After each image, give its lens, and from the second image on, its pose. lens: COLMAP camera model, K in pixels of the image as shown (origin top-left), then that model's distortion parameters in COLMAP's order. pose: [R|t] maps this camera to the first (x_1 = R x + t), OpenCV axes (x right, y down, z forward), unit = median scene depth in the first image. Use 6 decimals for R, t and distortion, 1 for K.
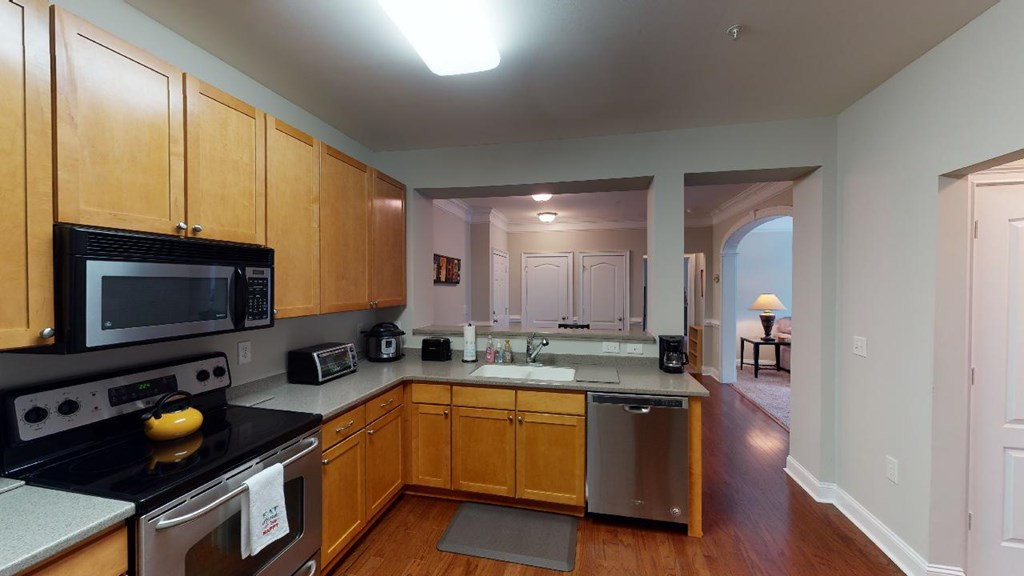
lens RADIAL K [[376.6, 0, 512.0], [0, 376.6, 288.0], [0, 0, 1]] dist [0.009585, 0.000021]
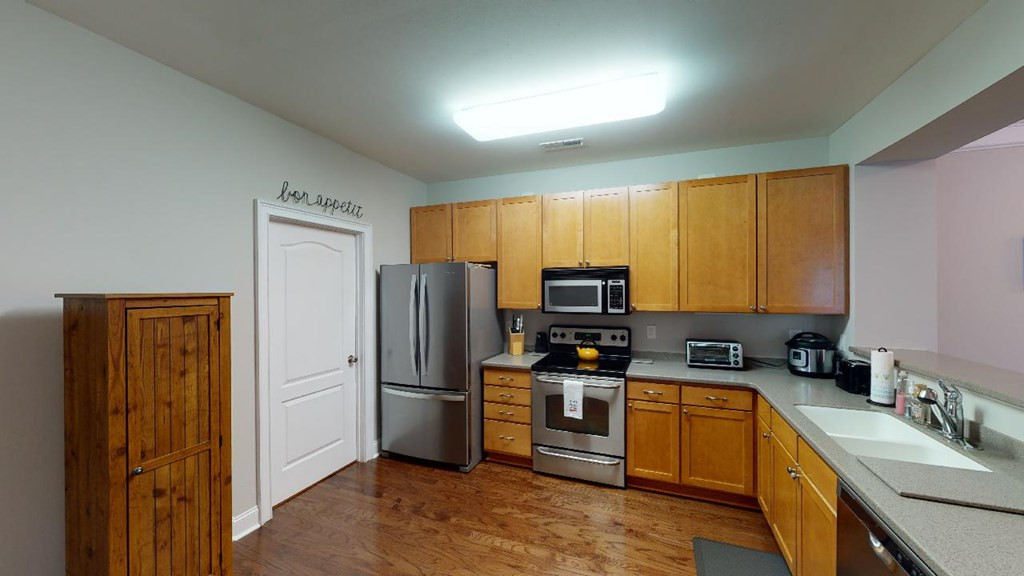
lens RADIAL K [[382.8, 0, 512.0], [0, 382.8, 288.0], [0, 0, 1]] dist [0.010520, 0.000030]
pose [[-0.146264, -0.005089, -0.989233, 1.070704], [-0.009537, 0.999948, -0.003734, -0.003246], [0.989200, 0.008888, -0.146305, 0.726010]]
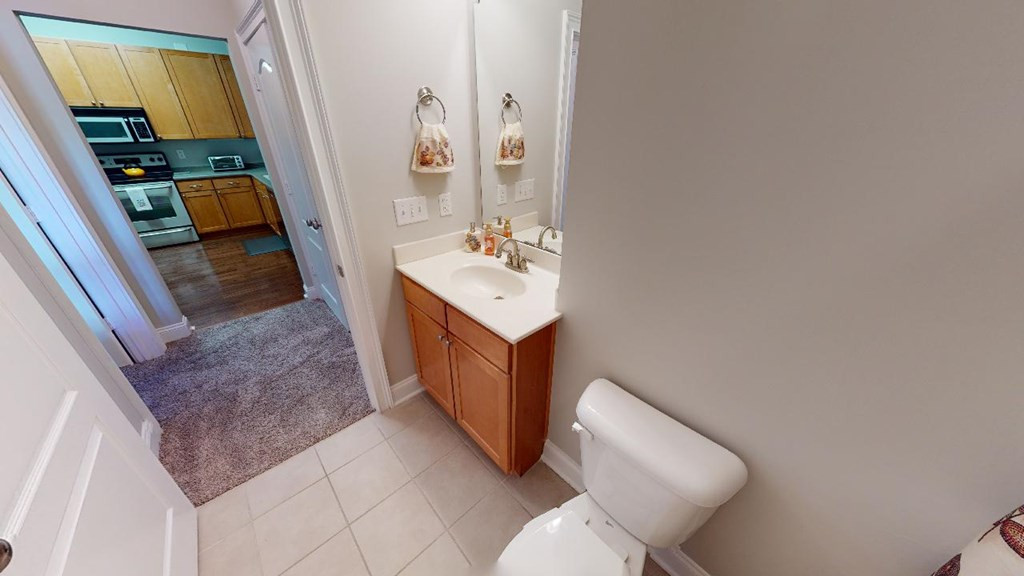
lens RADIAL K [[320.4, 0, 512.0], [0, 320.4, 288.0], [0, 0, 1]] dist [-0.000376, -0.000046]
pose [[0.822829, 0.255178, -0.507777, 2.766500], [-0.006065, 0.897410, 0.441157, 0.012185], [0.568257, -0.359917, 0.739962, 0.370603]]
